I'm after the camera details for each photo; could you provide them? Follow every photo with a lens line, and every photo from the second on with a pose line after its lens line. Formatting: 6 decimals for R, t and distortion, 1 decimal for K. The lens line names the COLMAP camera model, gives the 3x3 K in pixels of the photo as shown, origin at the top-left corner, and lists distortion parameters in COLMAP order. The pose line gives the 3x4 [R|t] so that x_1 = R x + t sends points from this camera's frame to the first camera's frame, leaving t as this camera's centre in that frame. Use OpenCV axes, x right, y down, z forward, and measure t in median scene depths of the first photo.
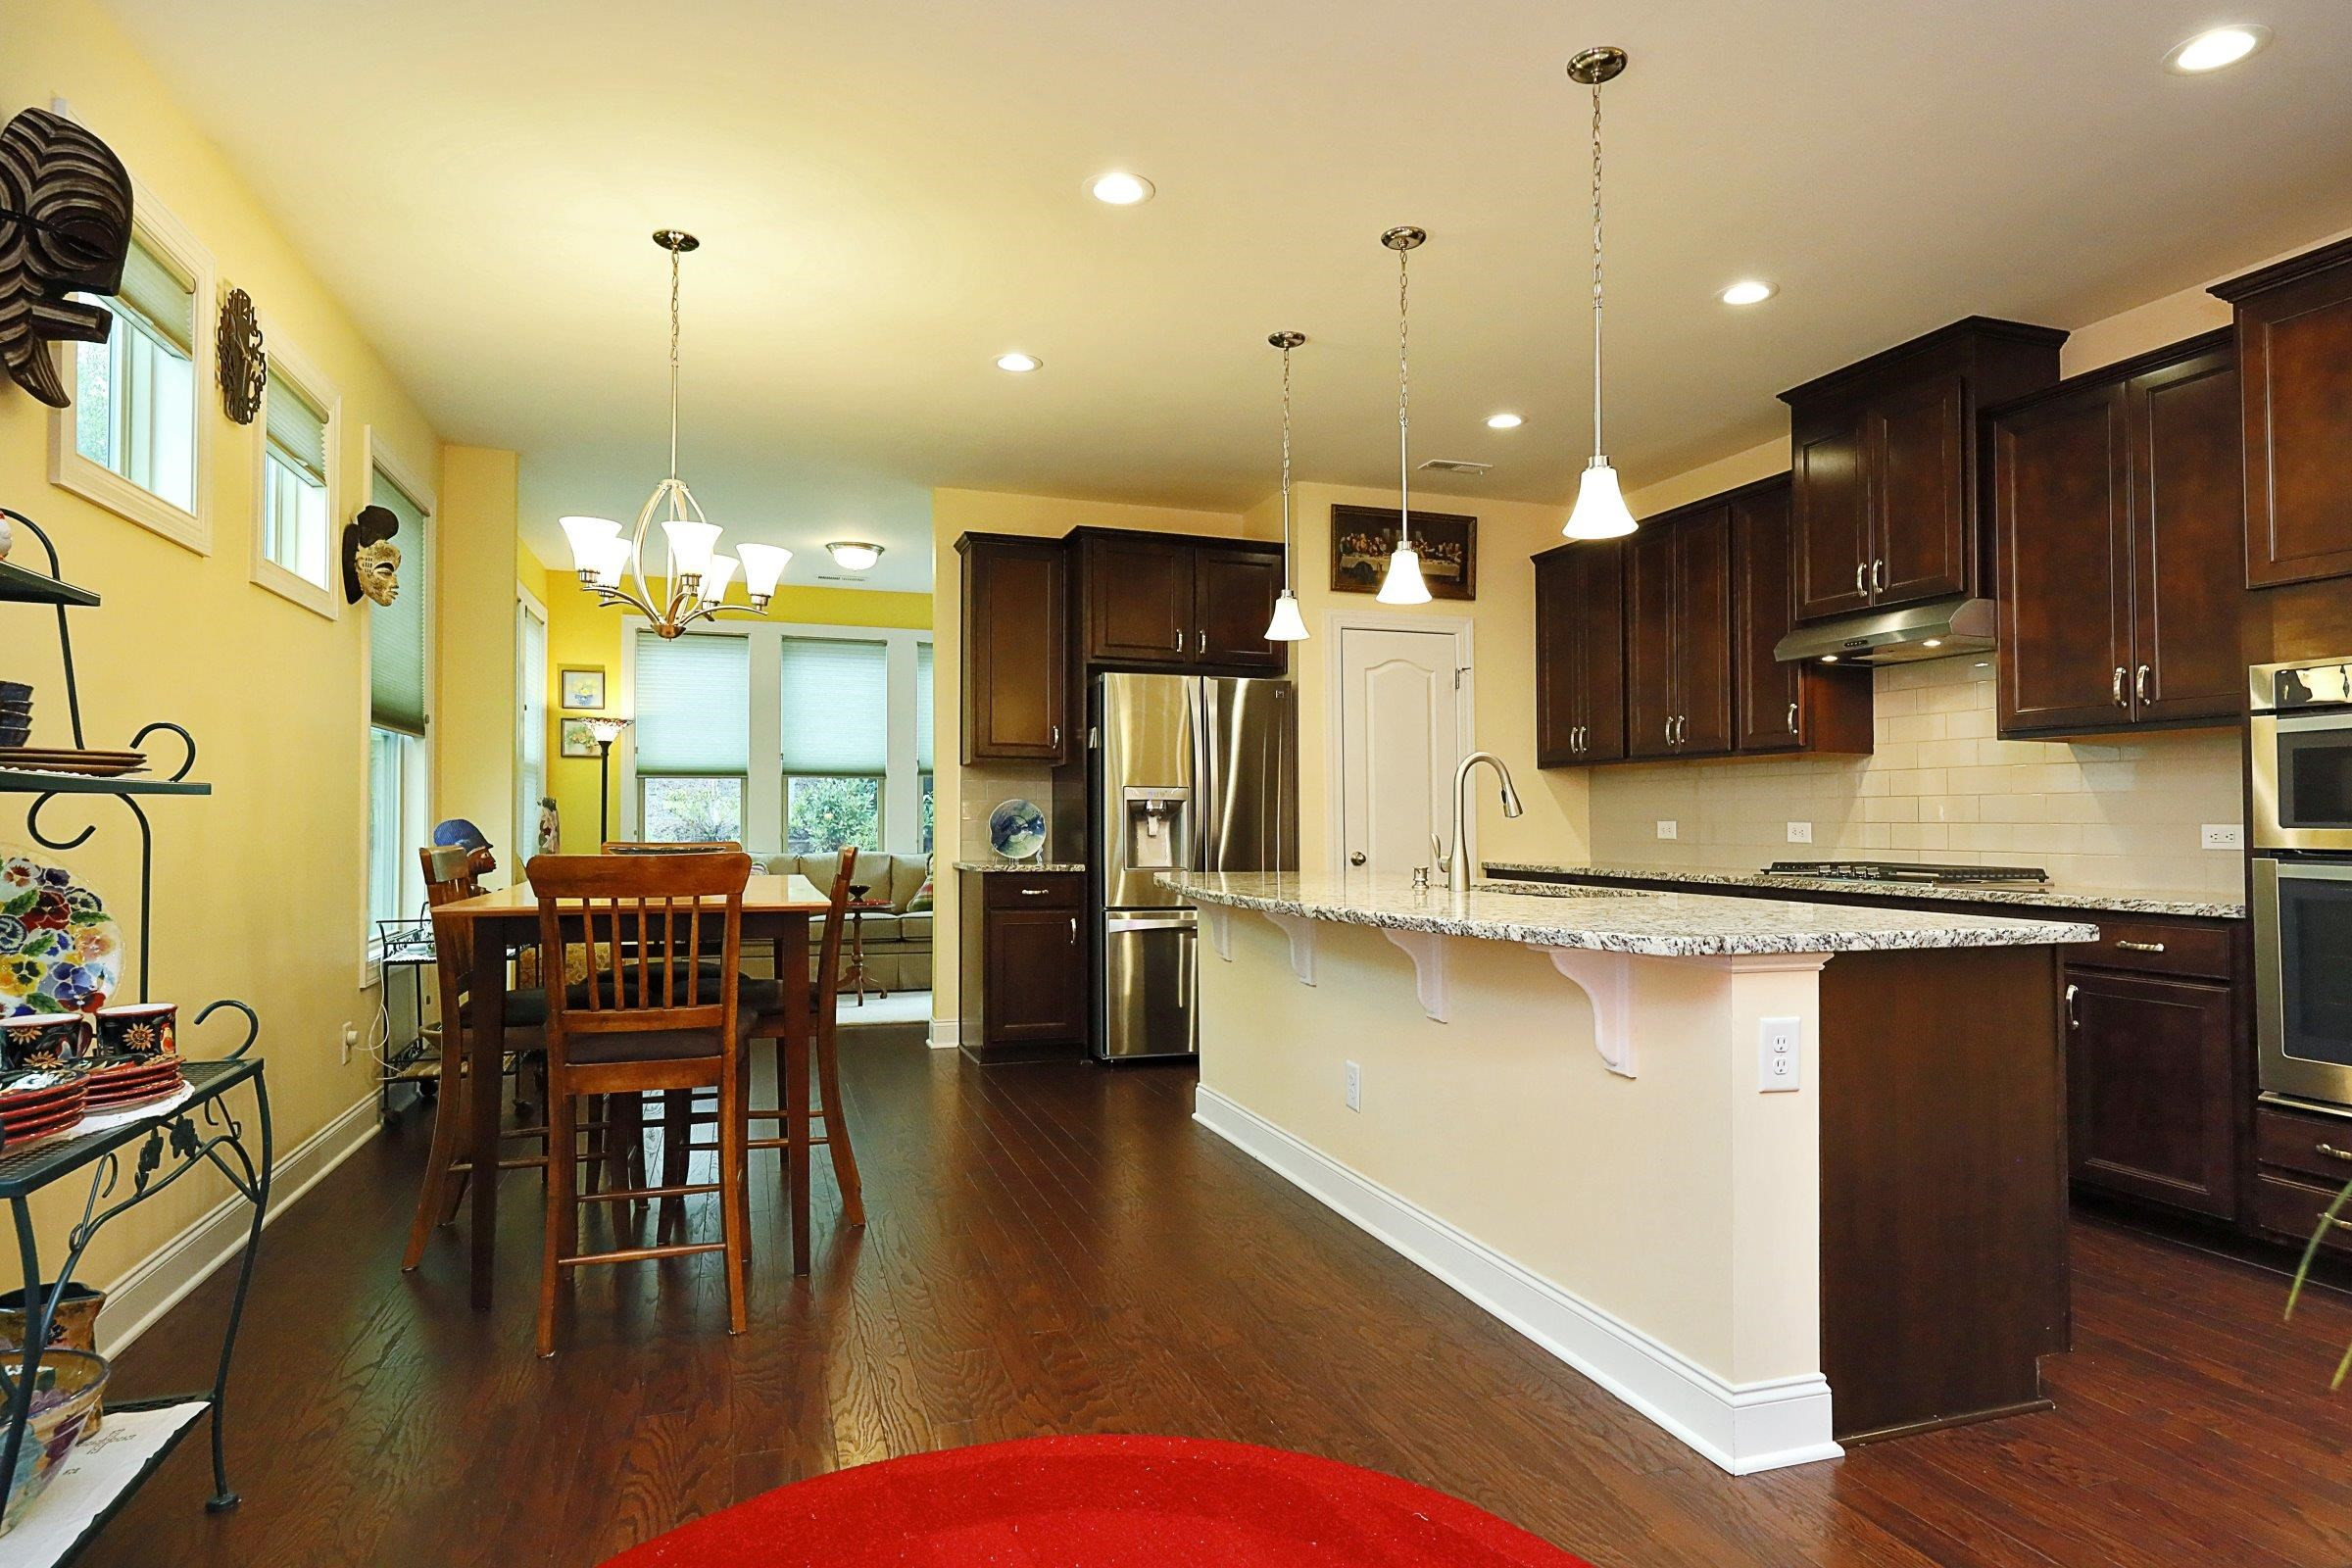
lens RADIAL K [[1315.8, 0, 1197.5], [0, 1315.8, 792.9], [0, 0, 1]] dist [0.009465, -0.007133]
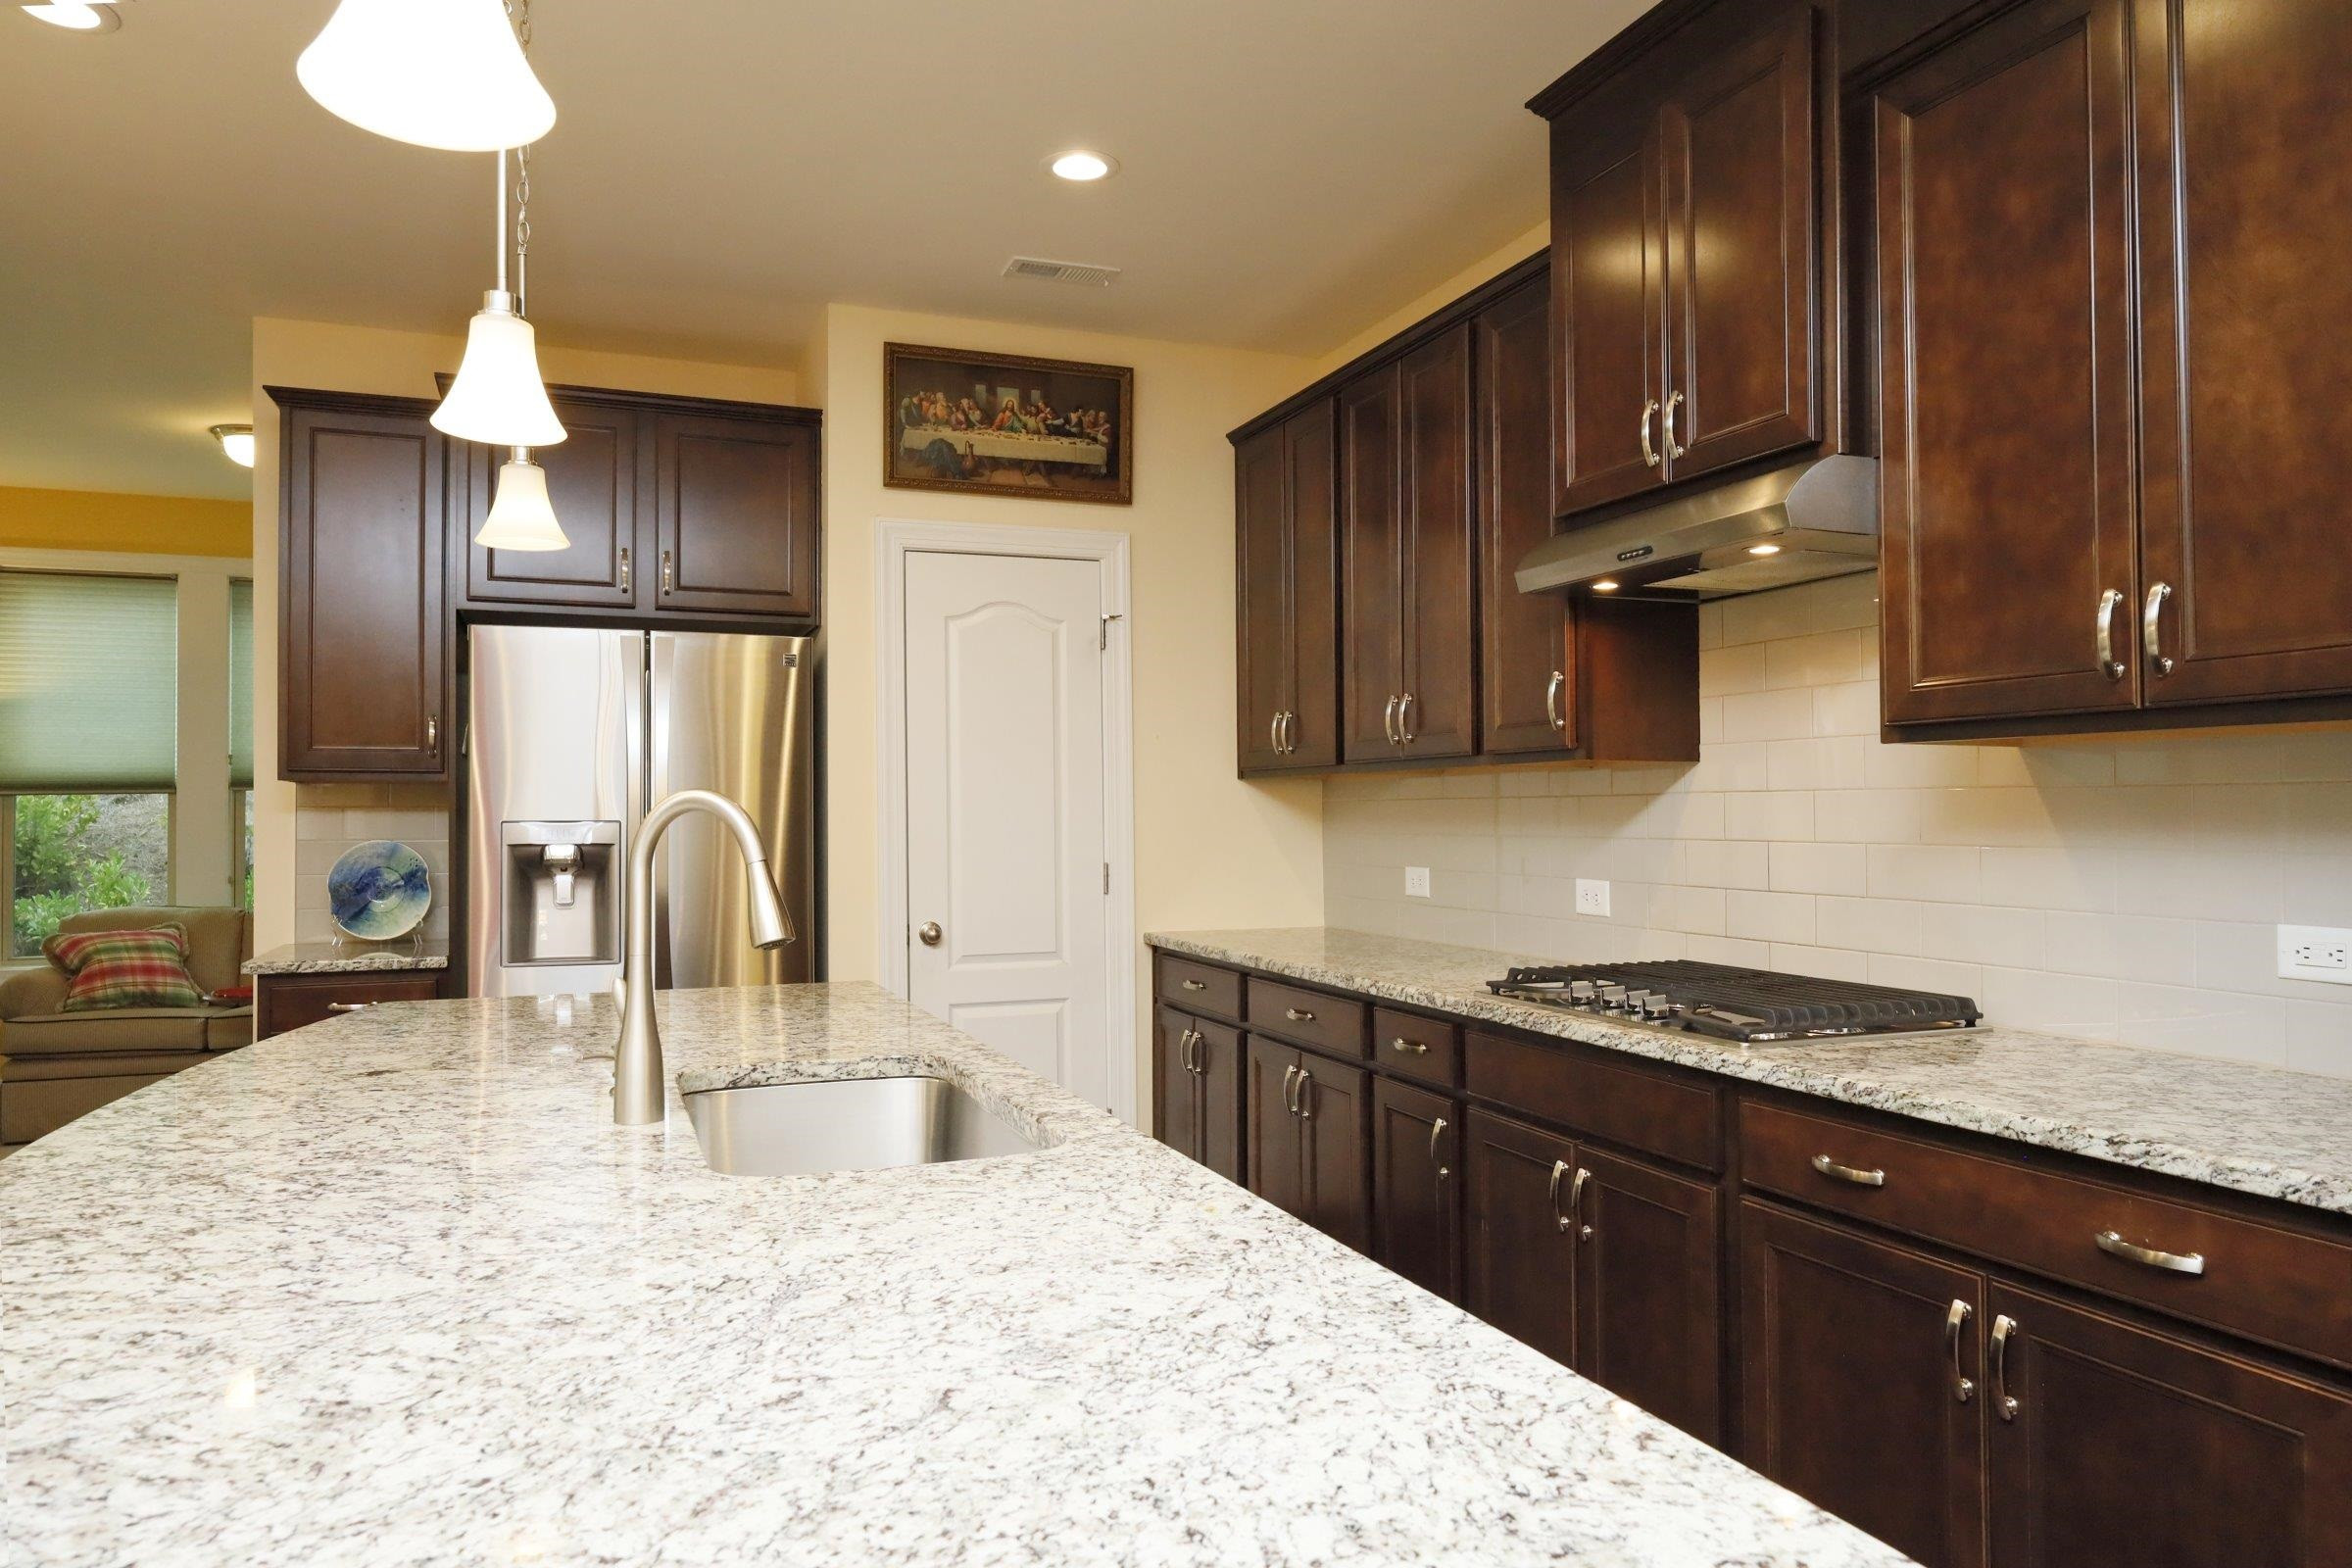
lens RADIAL K [[1558.9, 0, 1202.5], [0, 1558.9, 804.8], [0, 0, 1]] dist [-0.018742, 0.012733]
pose [[0.998265, -0.013280, 0.057369, 0.323288], [0.012321, 0.999779, 0.017043, -0.029836], [-0.057583, -0.016307, 0.998208, 0.440517]]
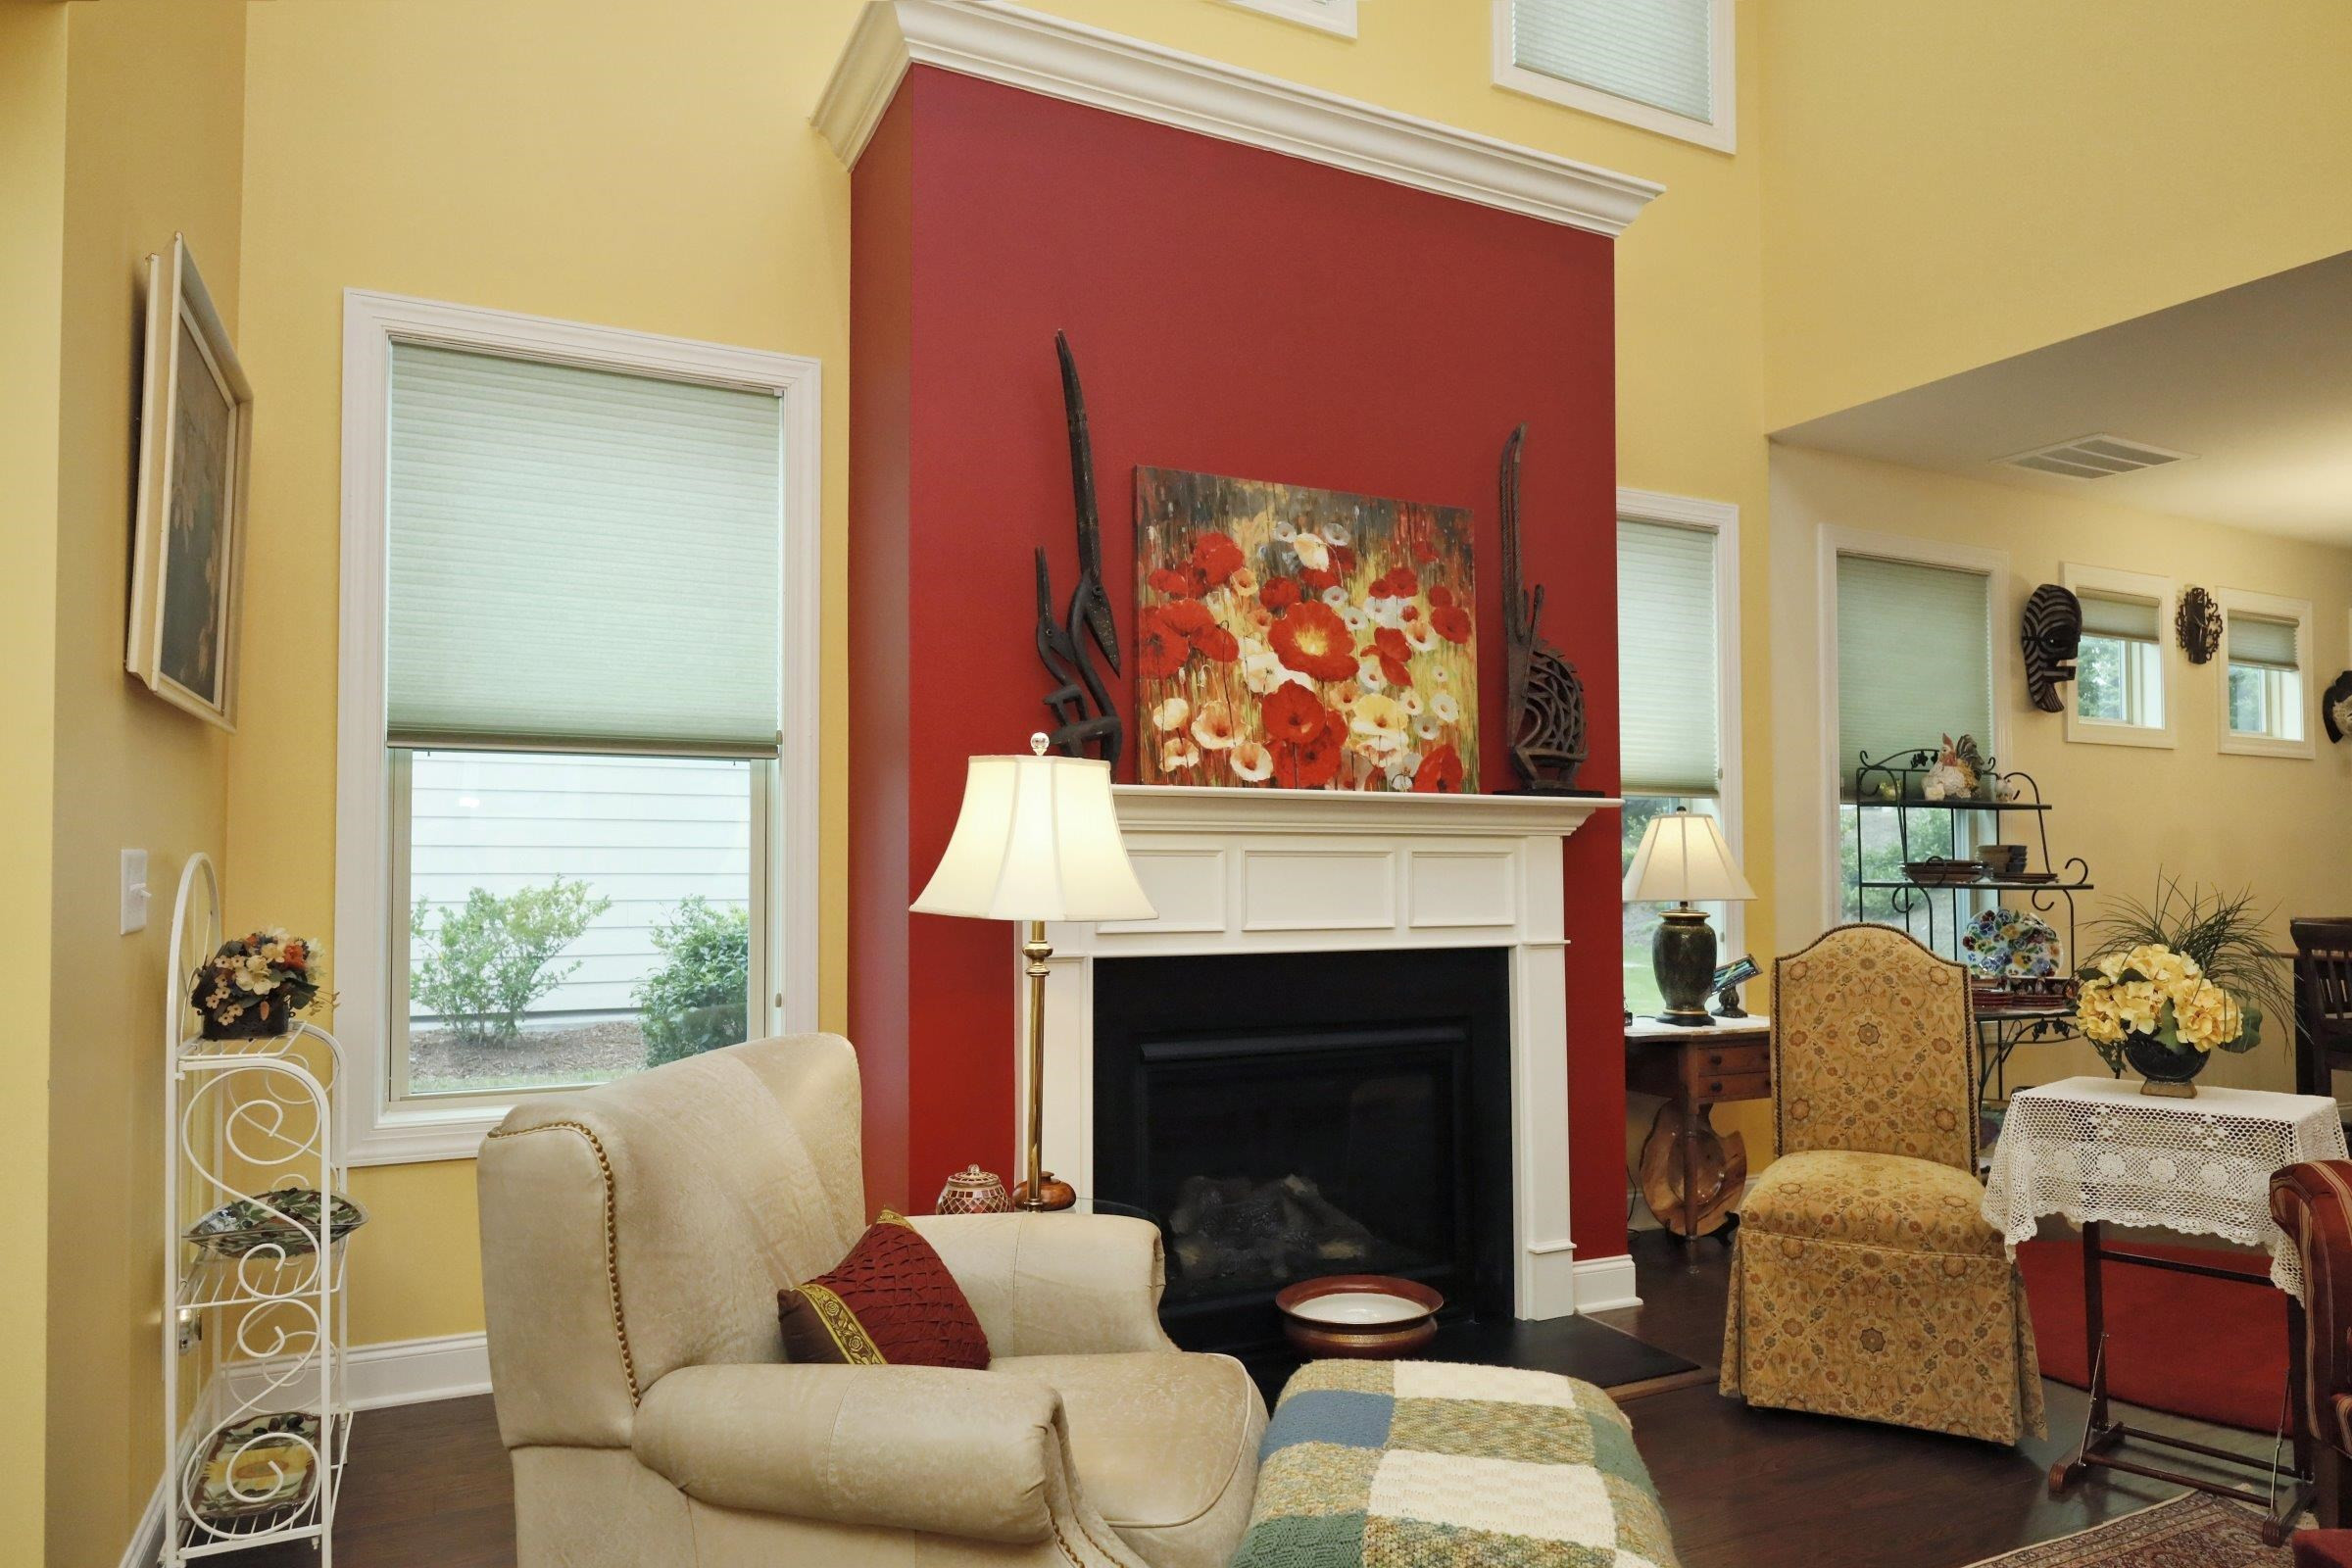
lens RADIAL K [[1375.0, 0, 1180.2], [0, 1375.0, 813.5], [0, 0, 1]] dist [0.010259, 0.001342]
pose [[0.123482, -0.037269, -0.991647, 0.742804], [0.009628, 0.999292, -0.036358, -0.030041], [0.992300, -0.005058, 0.123754, -0.447151]]
